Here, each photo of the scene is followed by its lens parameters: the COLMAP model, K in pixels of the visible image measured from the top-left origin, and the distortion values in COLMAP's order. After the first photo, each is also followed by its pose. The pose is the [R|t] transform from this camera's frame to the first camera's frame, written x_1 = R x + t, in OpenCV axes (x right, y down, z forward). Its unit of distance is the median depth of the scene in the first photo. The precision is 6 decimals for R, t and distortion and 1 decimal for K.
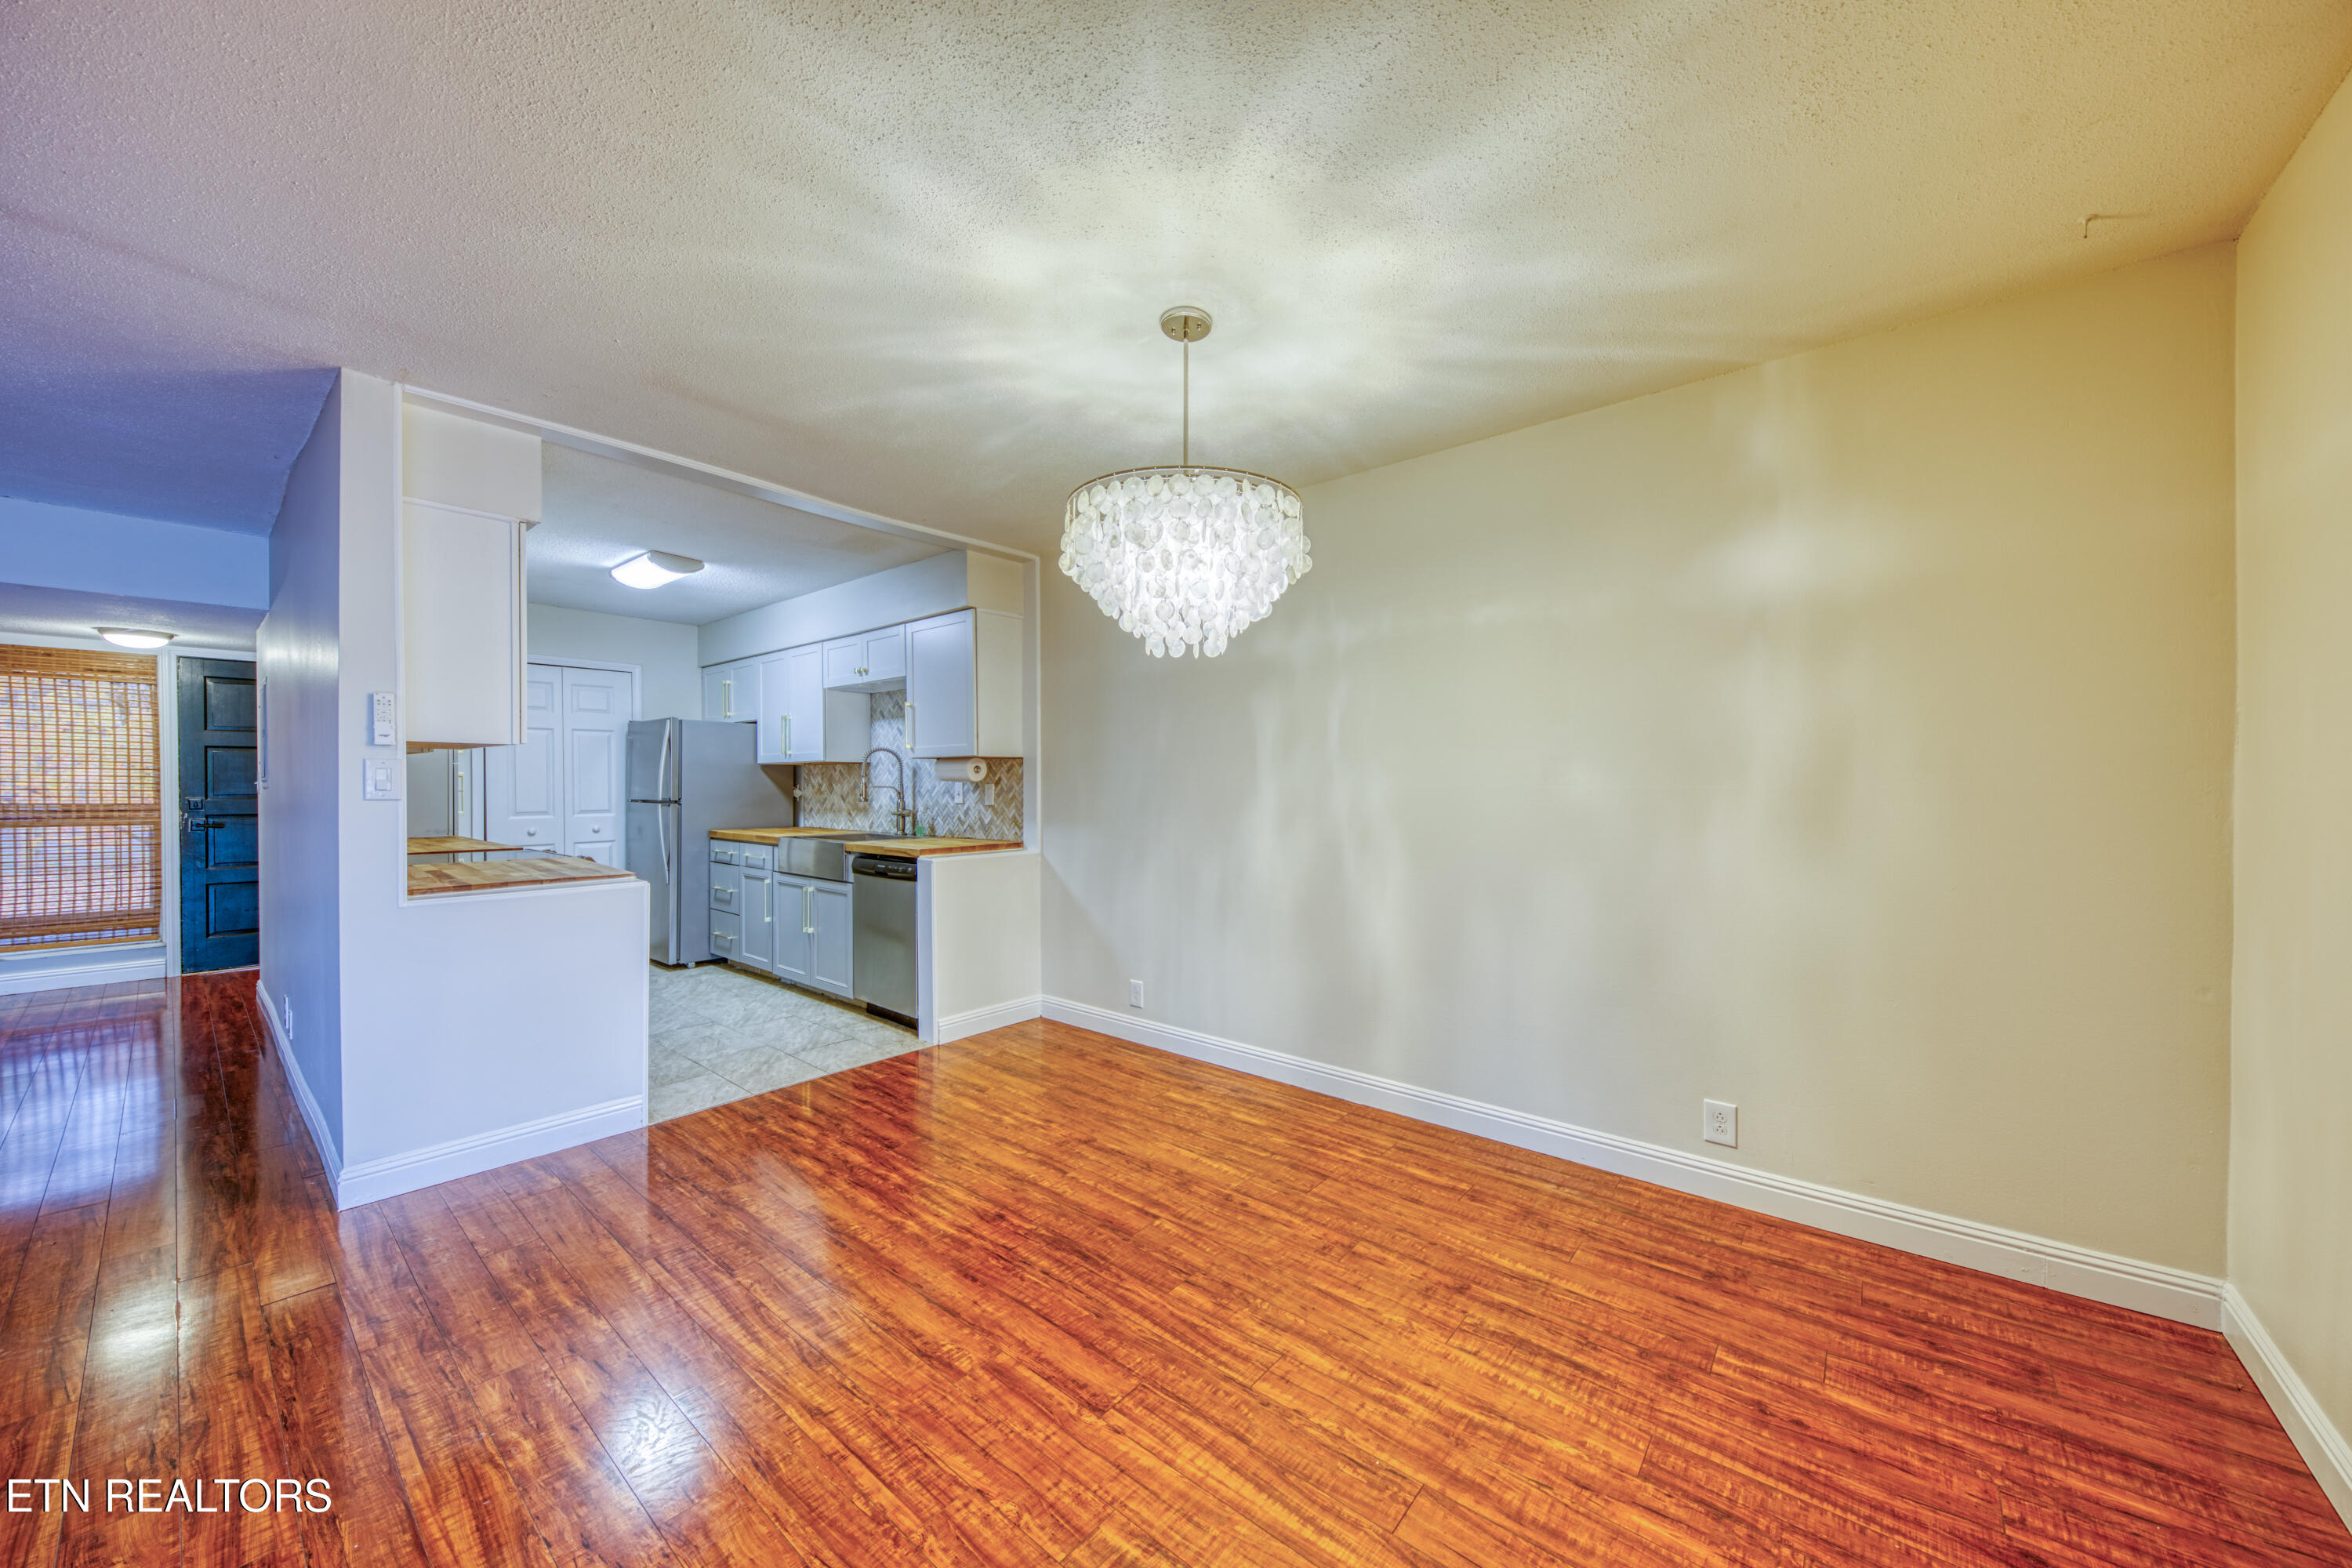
lens RADIAL K [[801.6, 0, 1202.0], [0, 801.6, 784.8], [0, 0, 1]] dist [-0.000319, -0.000074]
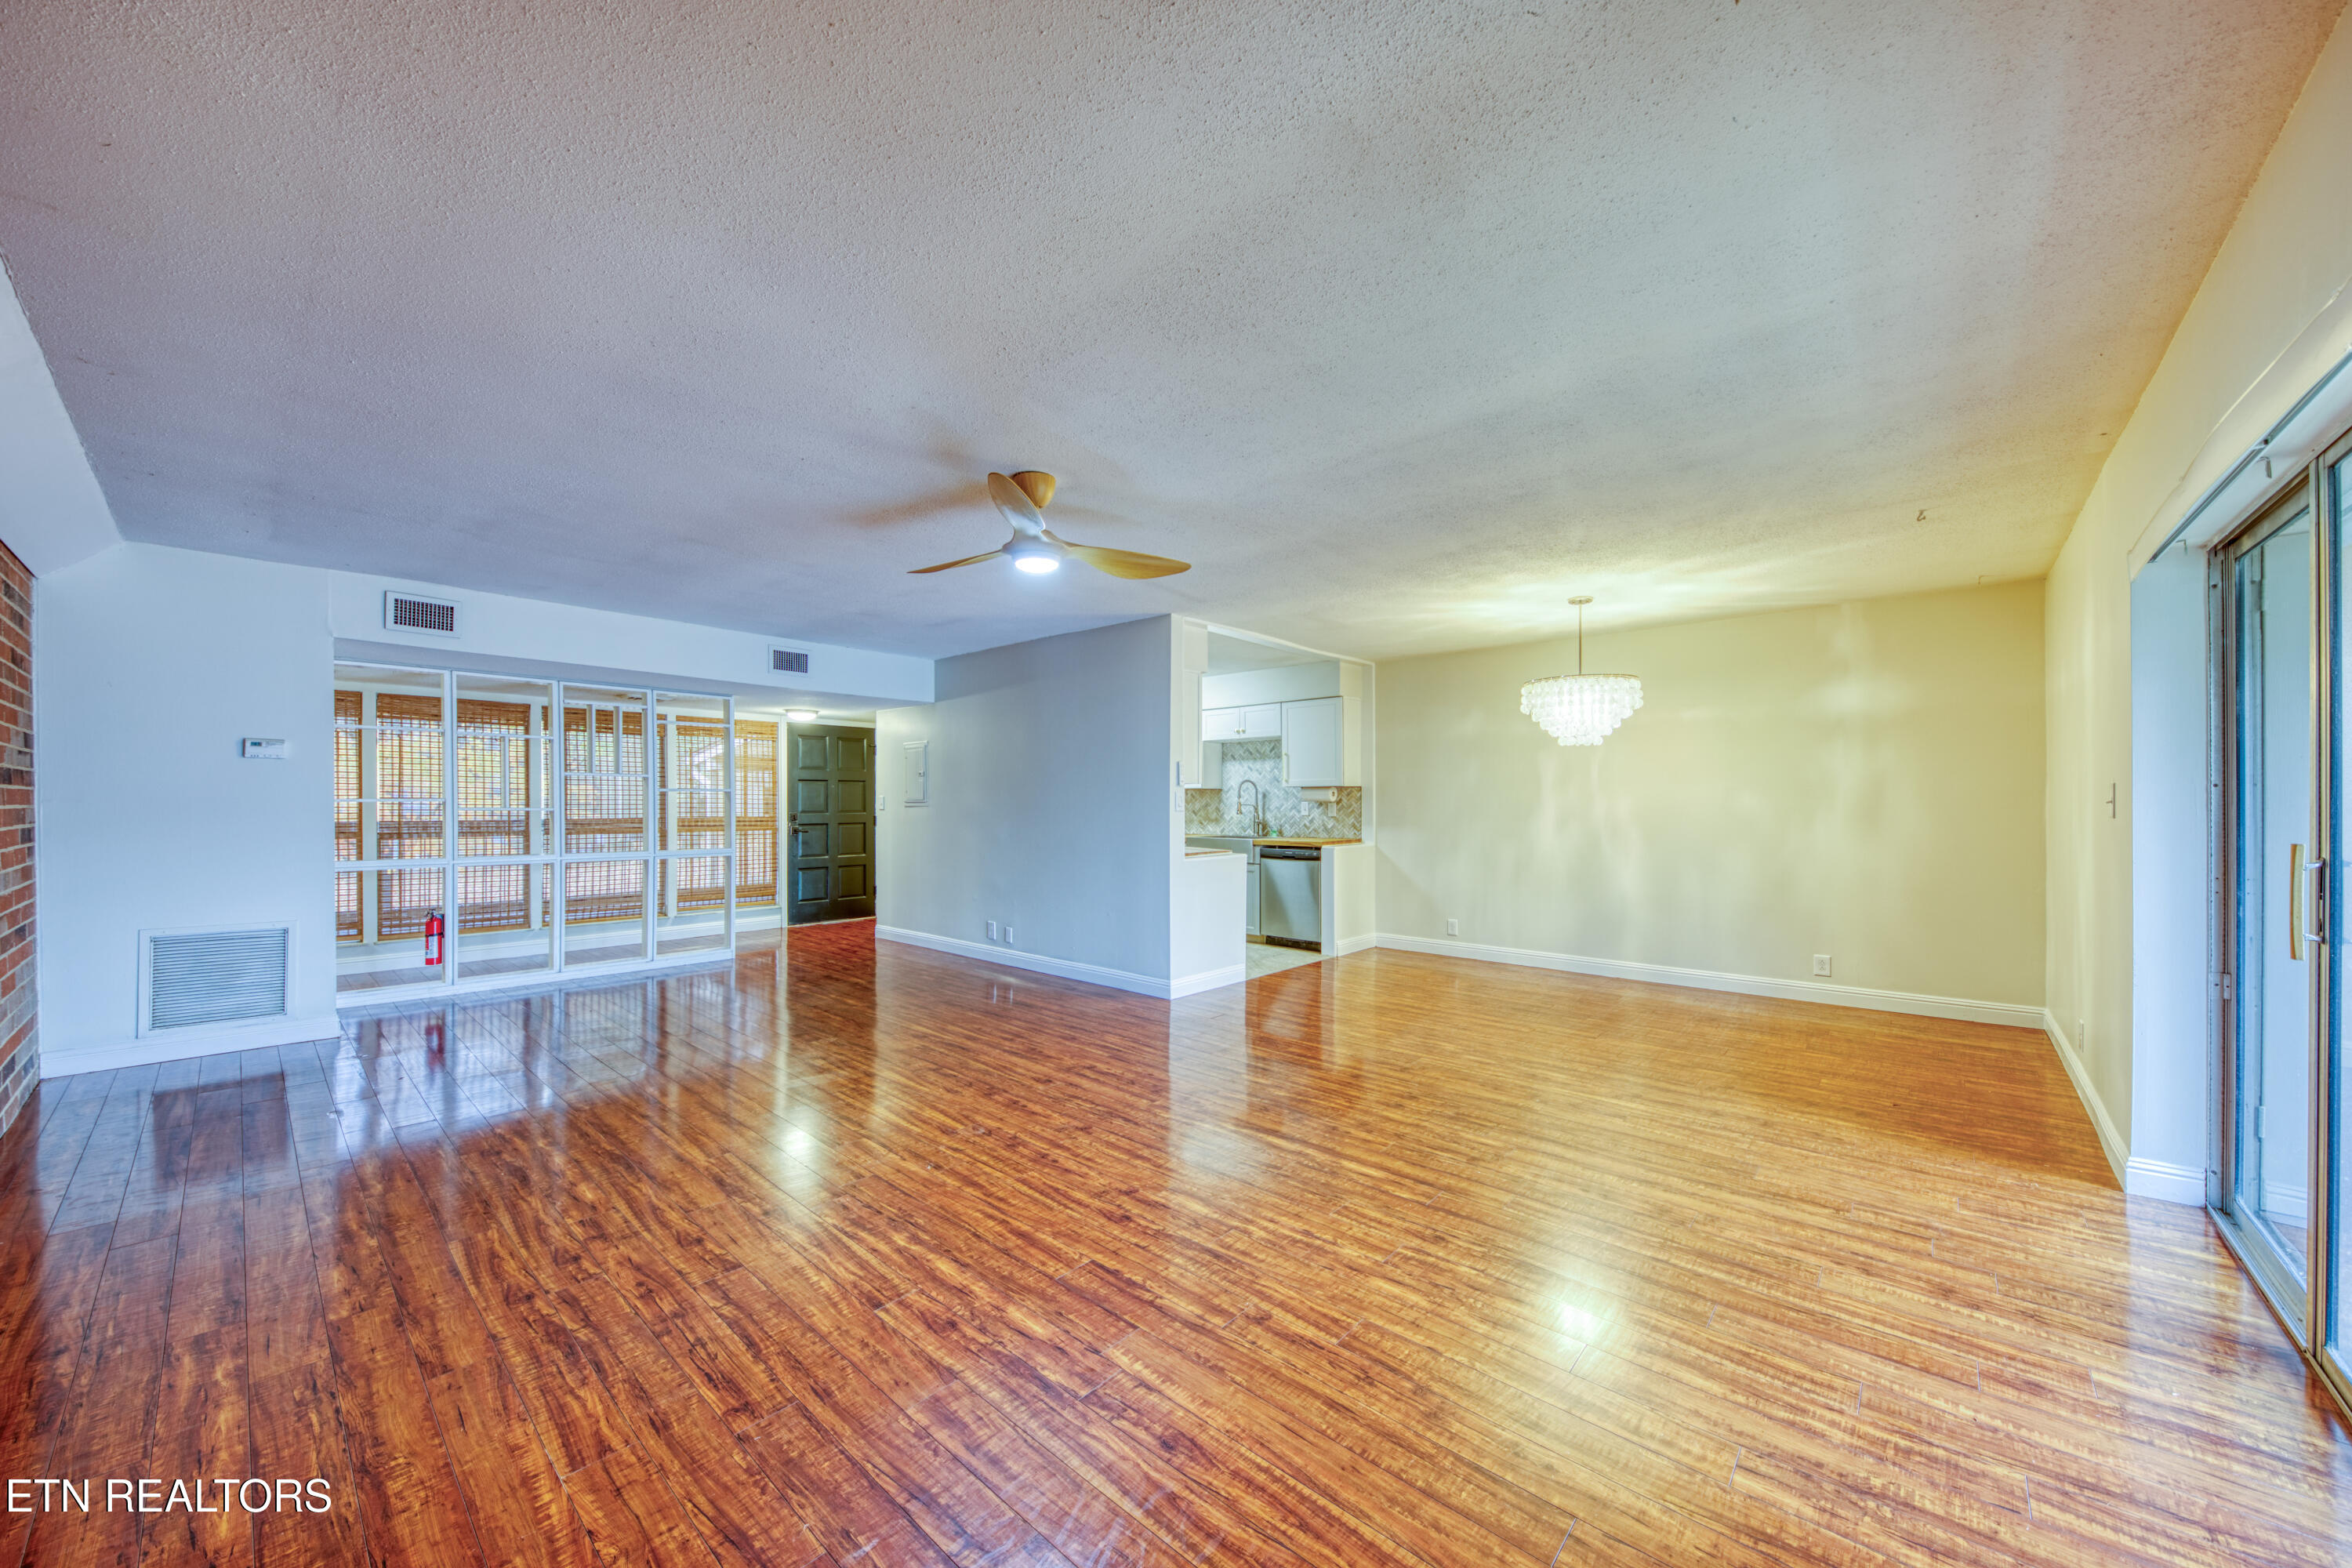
lens RADIAL K [[835.7, 0, 1173.3], [0, 835.7, 799.9], [0, 0, 1]] dist [0.001648, -0.000144]
pose [[0.997660, -0.003387, -0.068280, -0.451948], [0.003269, 0.999993, -0.001840, -0.005017], [0.068285, 0.001613, 0.997665, -0.655245]]
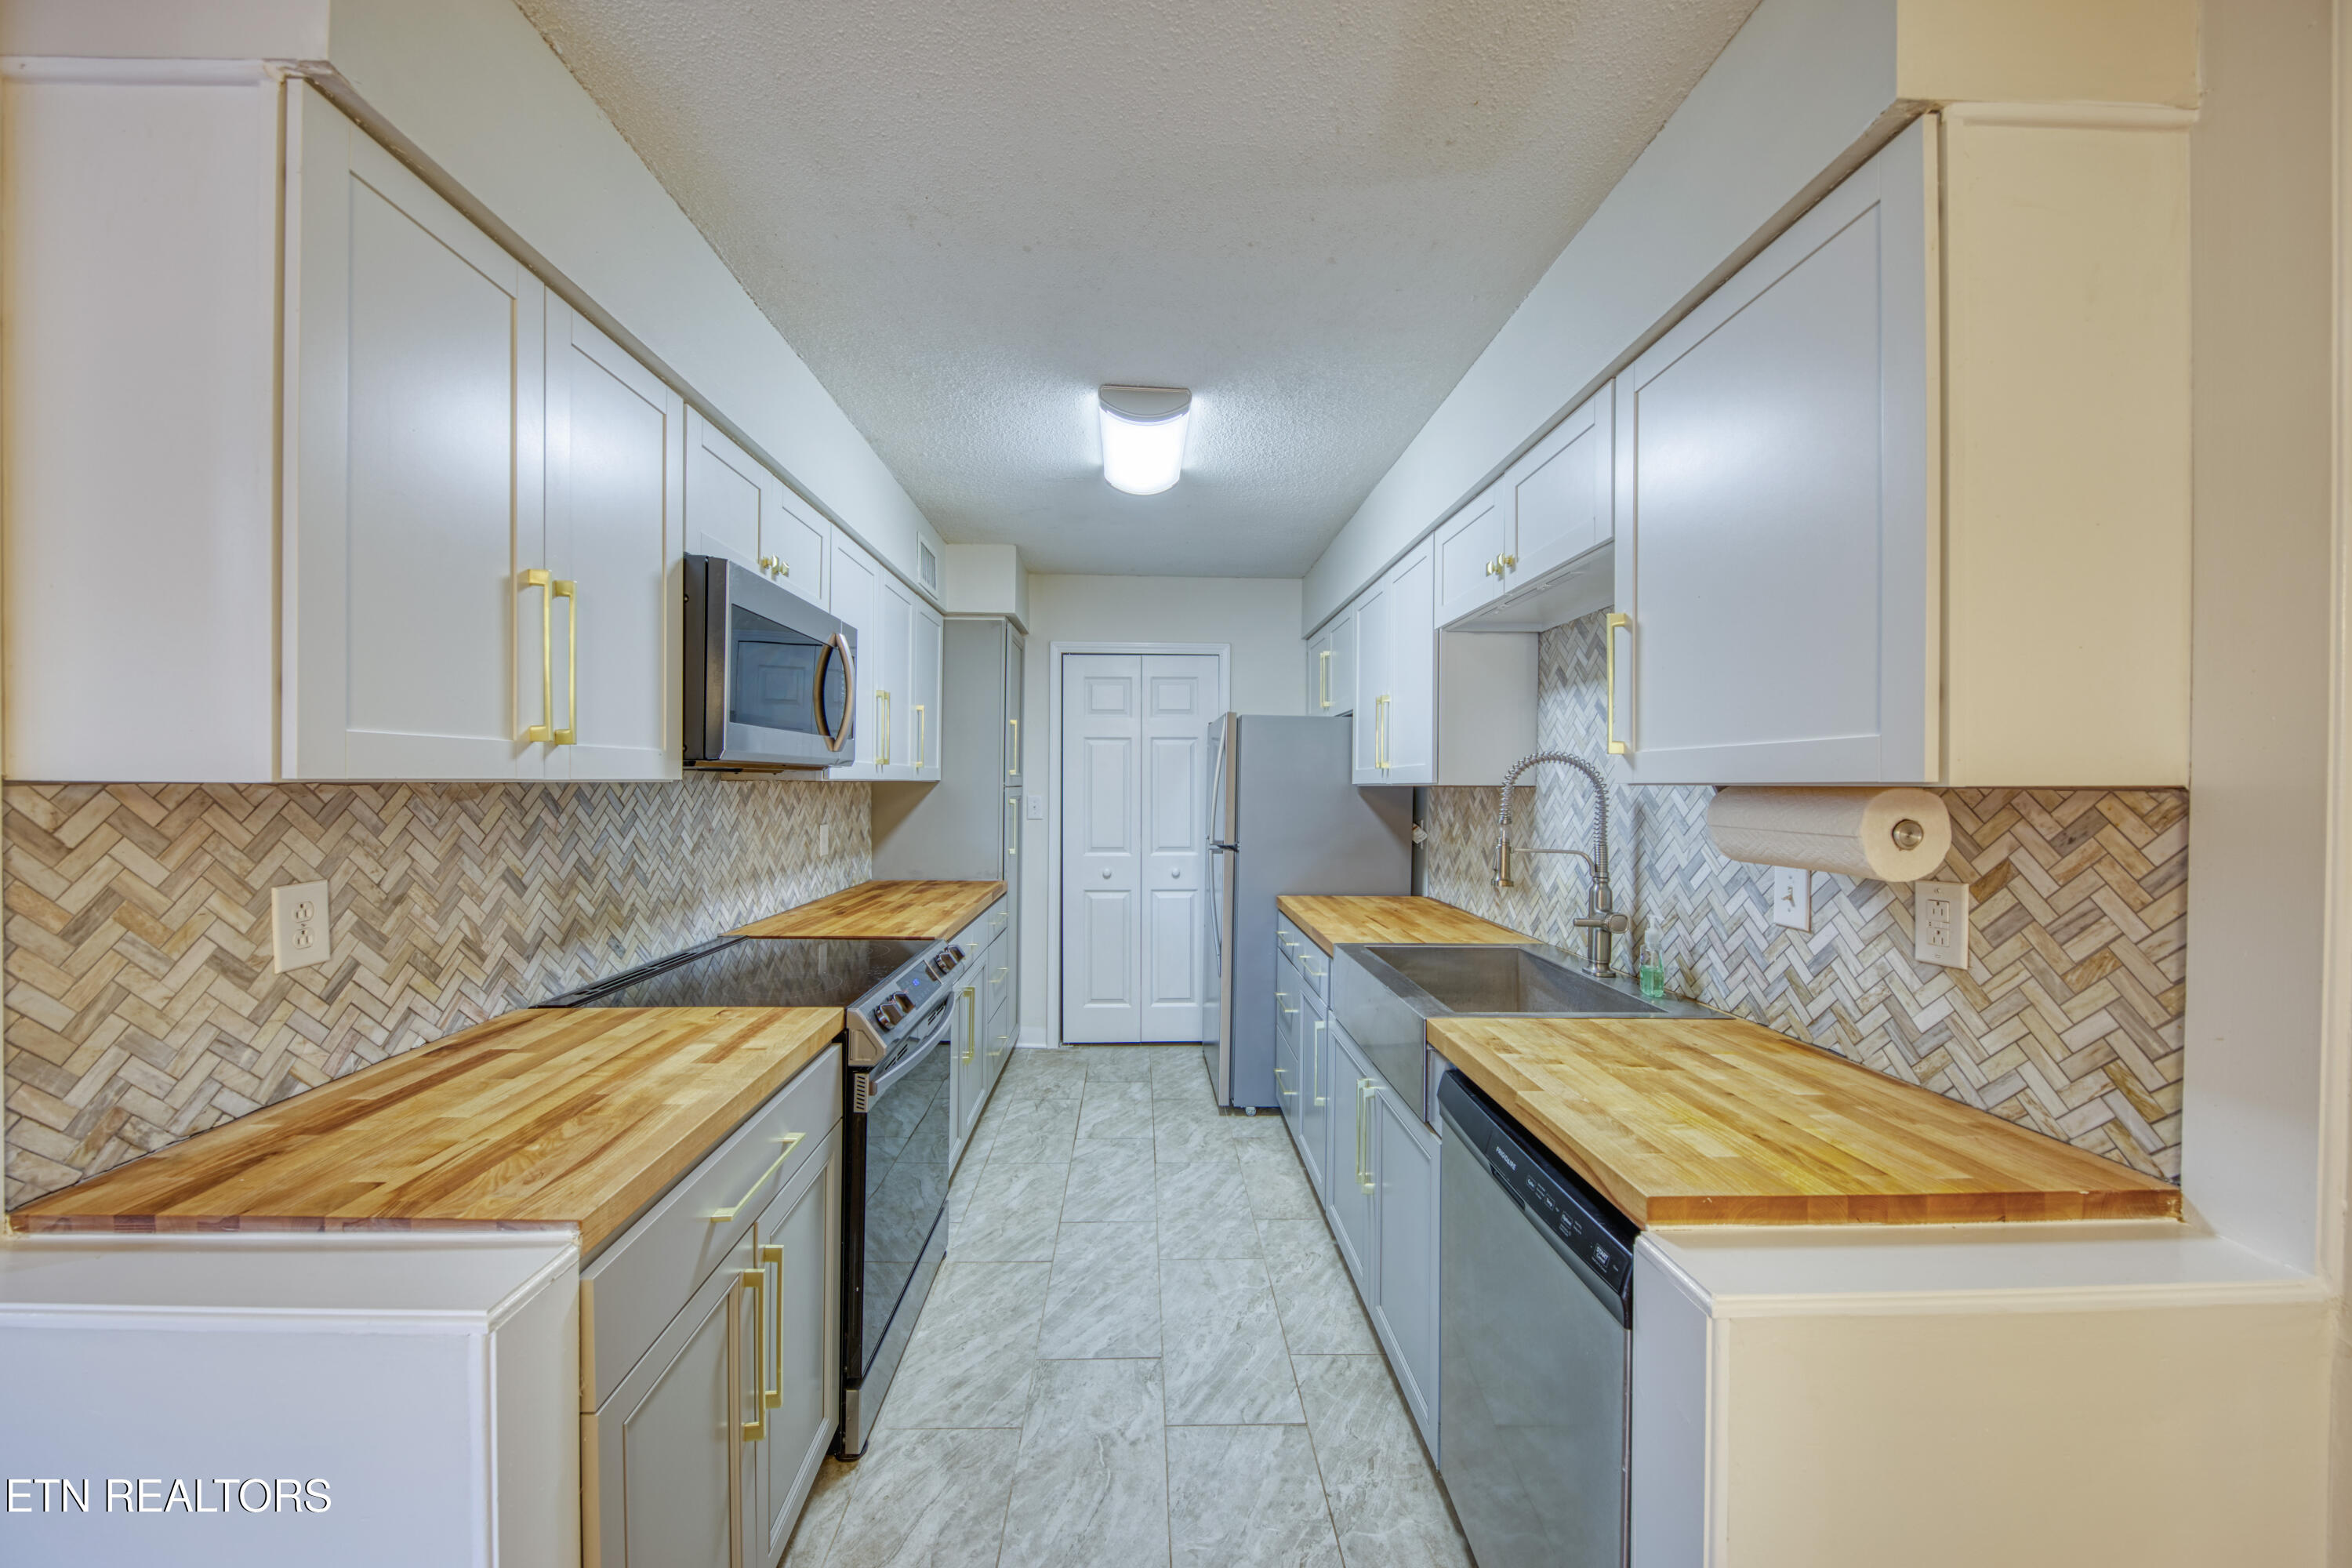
lens RADIAL K [[835.7, 0, 1173.3], [0, 835.7, 799.9], [0, 0, 1]] dist [0.001648, -0.000144]
pose [[0.649669, 0.016427, -0.760040, -0.214568], [-0.004906, 0.999836, 0.017416, -0.030751], [0.760201, -0.007586, 0.649643, 0.613313]]
